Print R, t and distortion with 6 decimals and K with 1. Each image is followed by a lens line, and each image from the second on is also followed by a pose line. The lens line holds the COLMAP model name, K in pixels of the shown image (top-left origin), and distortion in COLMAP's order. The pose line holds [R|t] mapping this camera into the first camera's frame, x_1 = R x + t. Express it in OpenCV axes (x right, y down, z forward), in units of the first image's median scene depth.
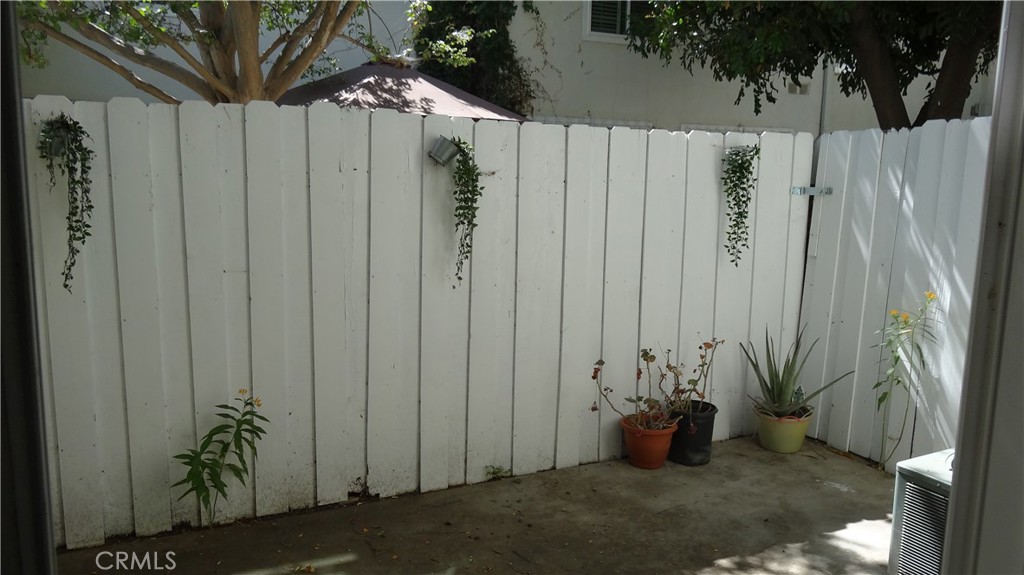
lens RADIAL K [[736.2, 0, 512.0], [0, 736.2, 287.5], [0, 0, 1]] dist [0.000384, -0.000378]
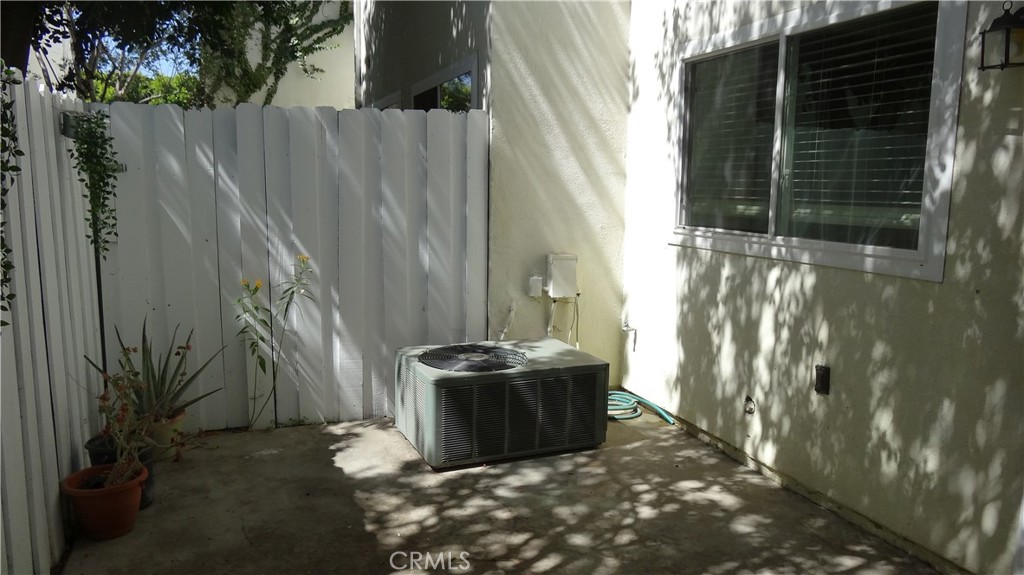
lens RADIAL K [[736.2, 0, 512.0], [0, 736.2, 287.5], [0, 0, 1]] dist [0.000384, -0.000378]
pose [[0.043441, -0.140531, 0.989123, -0.549563], [0.132026, 0.982182, 0.133746, -0.054032], [-0.990294, 0.124780, 0.061221, 0.570464]]
